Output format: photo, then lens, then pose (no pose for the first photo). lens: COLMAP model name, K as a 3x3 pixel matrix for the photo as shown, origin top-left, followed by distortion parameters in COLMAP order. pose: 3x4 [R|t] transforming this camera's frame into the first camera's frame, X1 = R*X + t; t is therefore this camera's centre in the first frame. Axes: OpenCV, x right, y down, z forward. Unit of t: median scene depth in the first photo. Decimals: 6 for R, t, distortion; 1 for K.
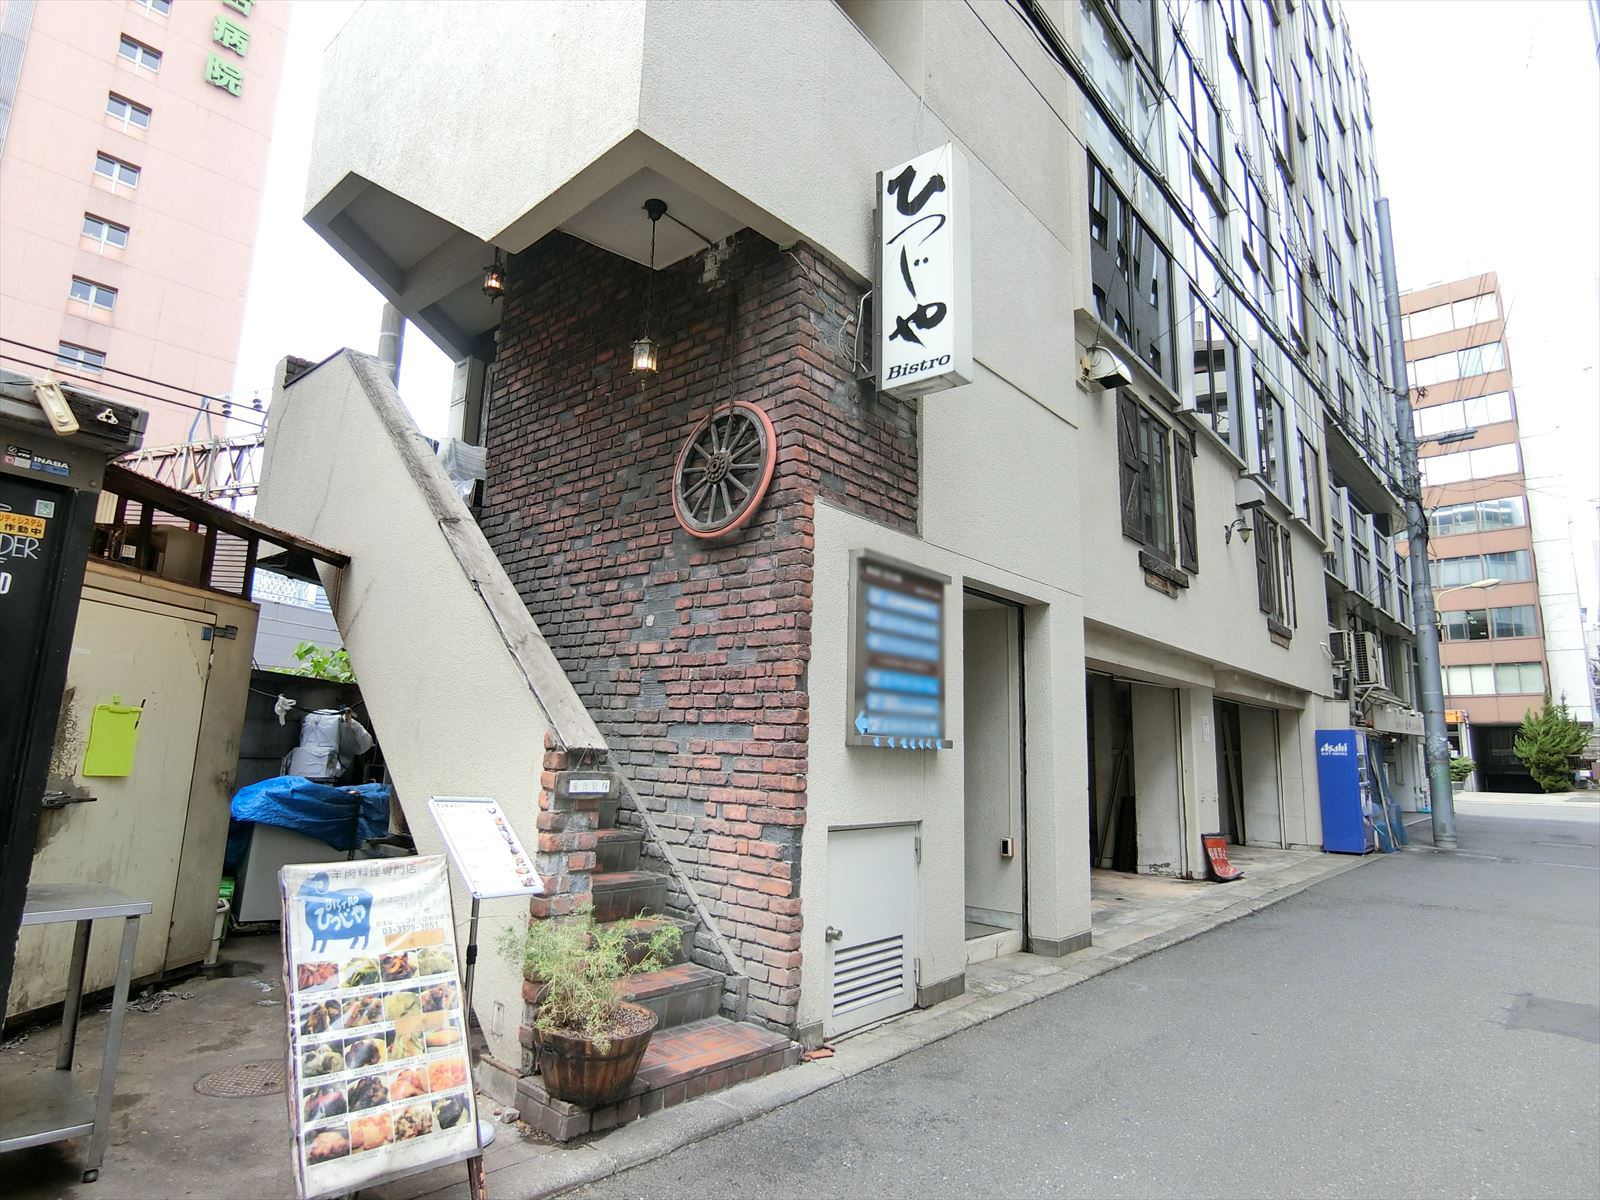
lens RADIAL K [[880.2, 0, 800.0], [0, 880.2, 600.0], [0, 0, 1]] dist [-0.002738, -0.000418]
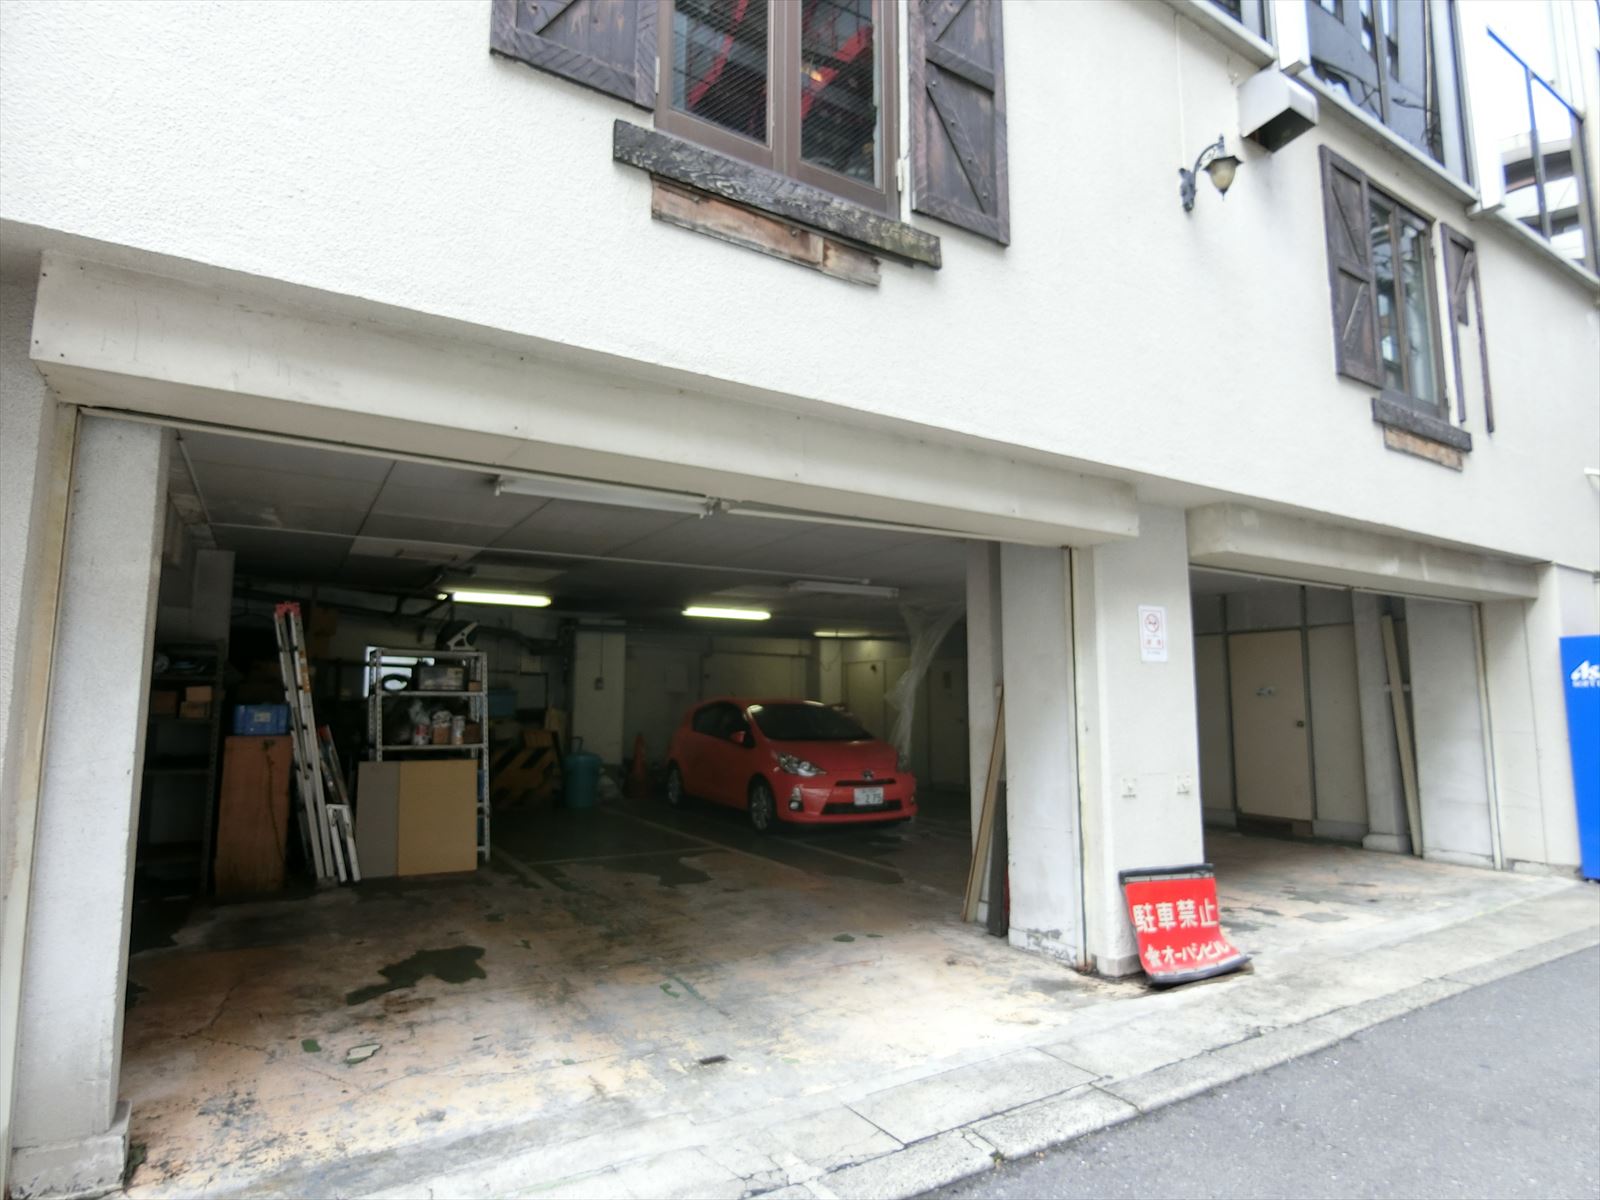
lens RADIAL K [[942.8, 0, 798.3], [0, 942.8, 581.8], [0, 0, 1]] dist [-0.001163, -0.000761]
pose [[0.962123, -0.055543, -0.266898, 0.414492], [0.066870, 0.997198, 0.033530, 0.091642], [0.264288, -0.050108, 0.963141, 0.489219]]
